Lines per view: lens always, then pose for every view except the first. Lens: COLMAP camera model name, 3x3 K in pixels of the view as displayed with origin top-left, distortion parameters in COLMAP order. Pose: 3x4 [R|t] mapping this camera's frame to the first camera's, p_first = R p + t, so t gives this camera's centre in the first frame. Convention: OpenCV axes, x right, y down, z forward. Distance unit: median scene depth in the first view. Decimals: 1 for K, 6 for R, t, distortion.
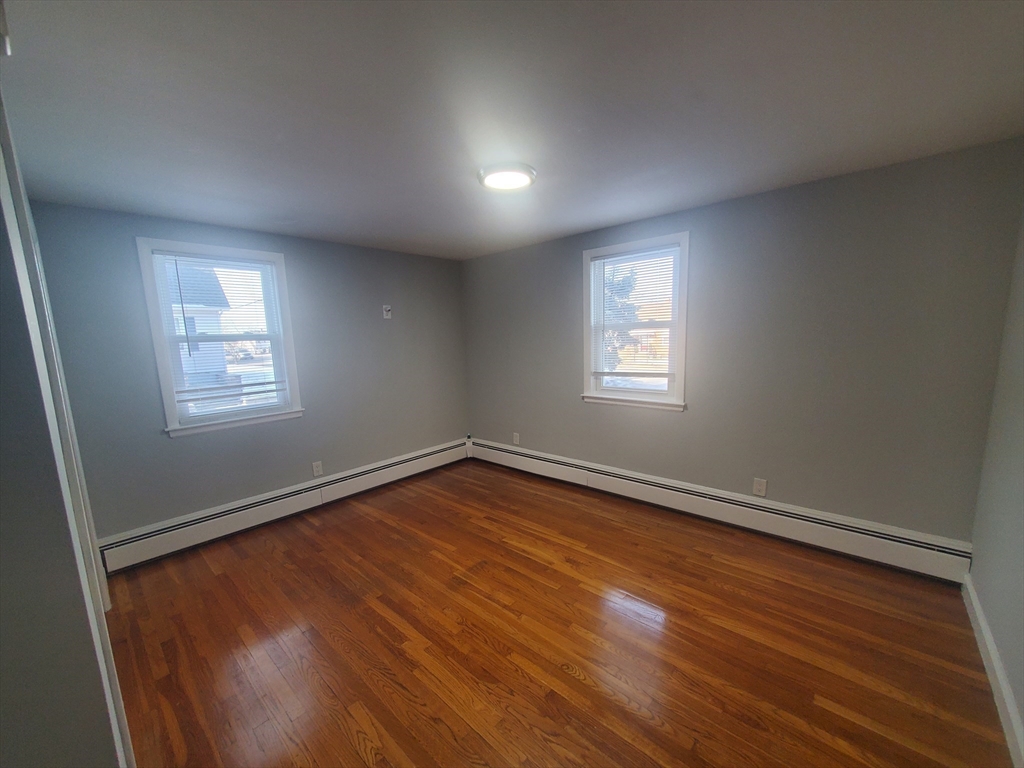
lens RADIAL K [[405.7, 0, 511.2], [0, 405.7, 397.5], [0, 0, 1]] dist [0.001281, 0.000097]
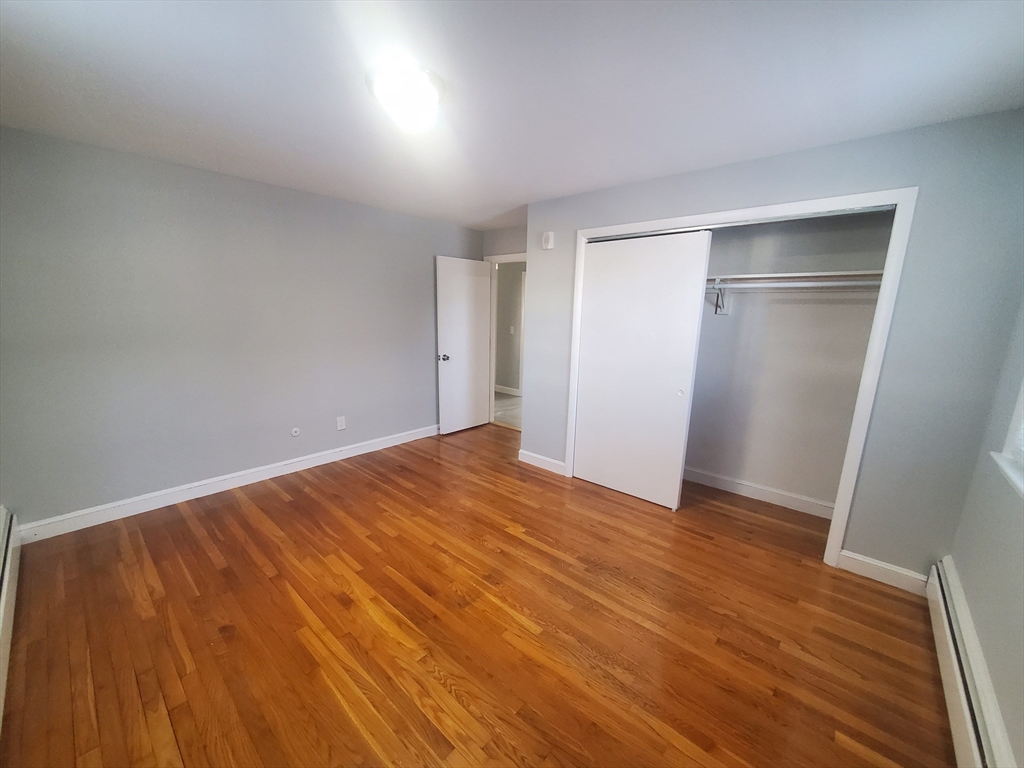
lens RADIAL K [[405.7, 0, 511.2], [0, 405.7, 397.5], [0, 0, 1]] dist [0.001281, 0.000097]
pose [[-0.999832, 0.016264, -0.008510, -0.176600], [0.012086, 0.932228, 0.361670, -0.244659], [0.013816, 0.361507, -0.932267, 1.727025]]
